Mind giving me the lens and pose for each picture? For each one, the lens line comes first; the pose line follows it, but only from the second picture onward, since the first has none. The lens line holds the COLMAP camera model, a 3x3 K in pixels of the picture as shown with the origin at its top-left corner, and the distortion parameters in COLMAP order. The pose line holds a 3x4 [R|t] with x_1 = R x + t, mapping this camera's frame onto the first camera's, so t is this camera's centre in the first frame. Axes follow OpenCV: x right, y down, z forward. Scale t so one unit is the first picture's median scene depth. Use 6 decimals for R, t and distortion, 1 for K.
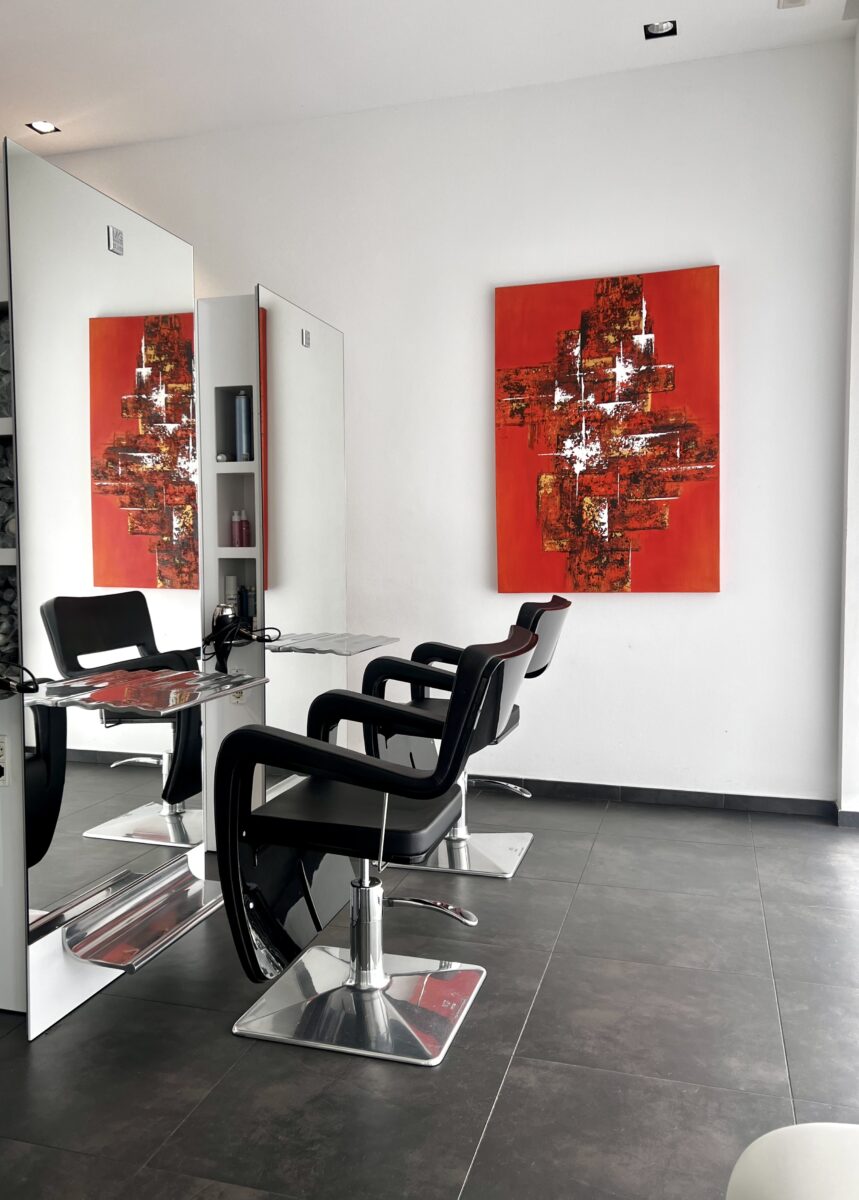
lens RADIAL K [[970.3, 0, 402.4], [0, 970.3, 598.0], [0, 0, 1]] dist [0.125777, -0.237903]
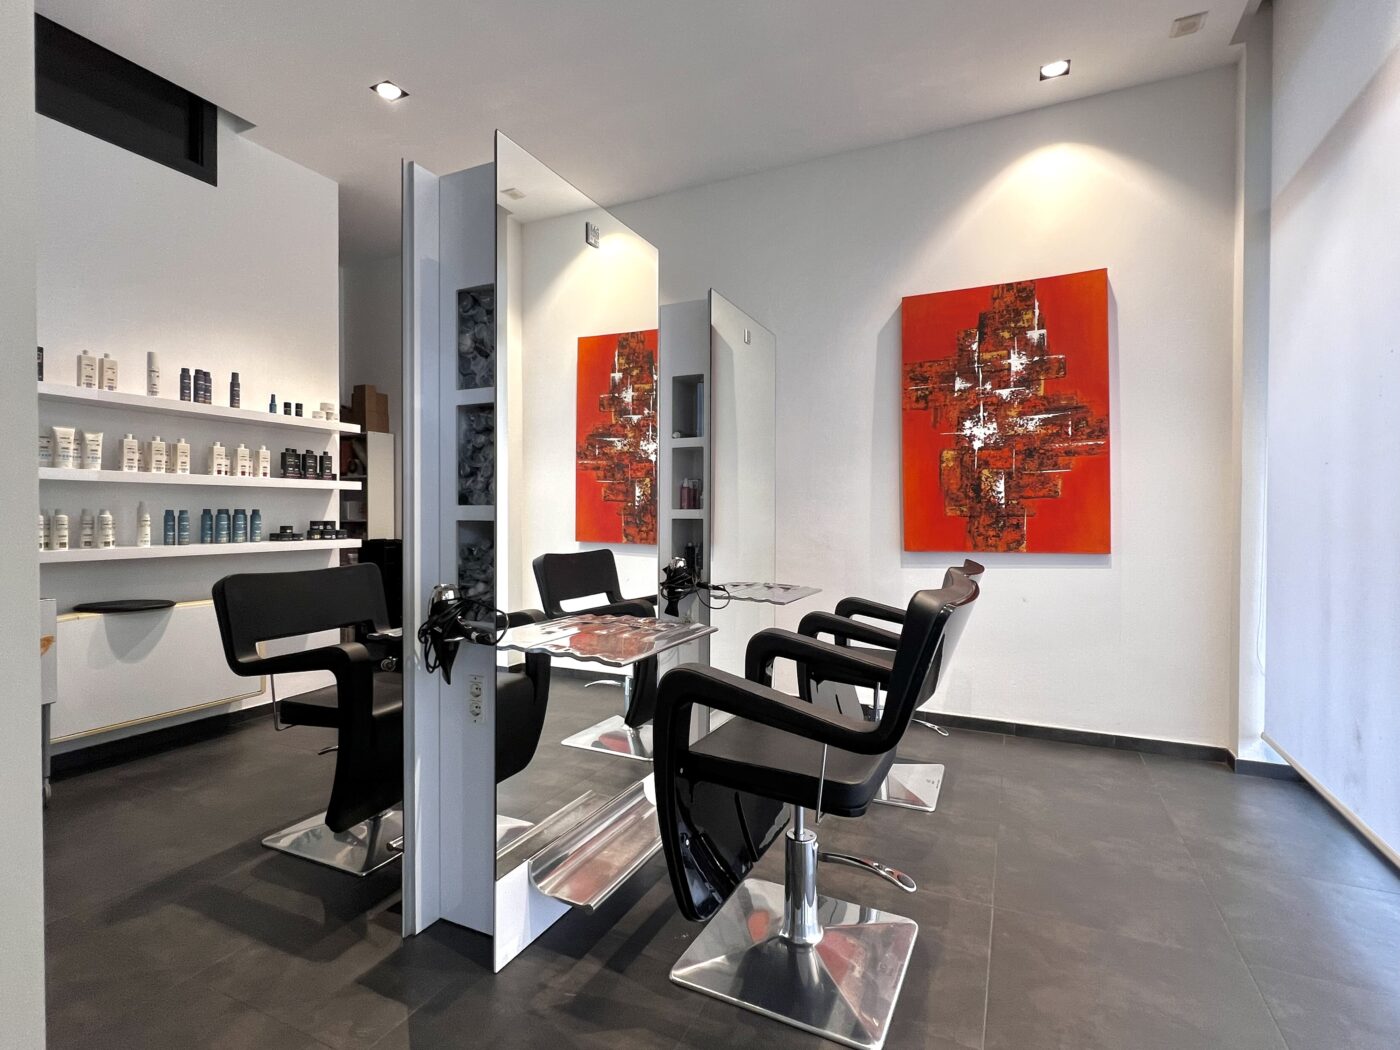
lens RADIAL K [[678.5, 0, 693.3], [0, 678.5, 520.6], [0, 0, 1]] dist [-0.000287, 0.000329]
pose [[0.989517, 0.008801, -0.144147, -0.037151], [-0.015060, 0.998988, -0.042384, -0.003612], [0.143628, 0.044111, 0.988648, 0.157455]]
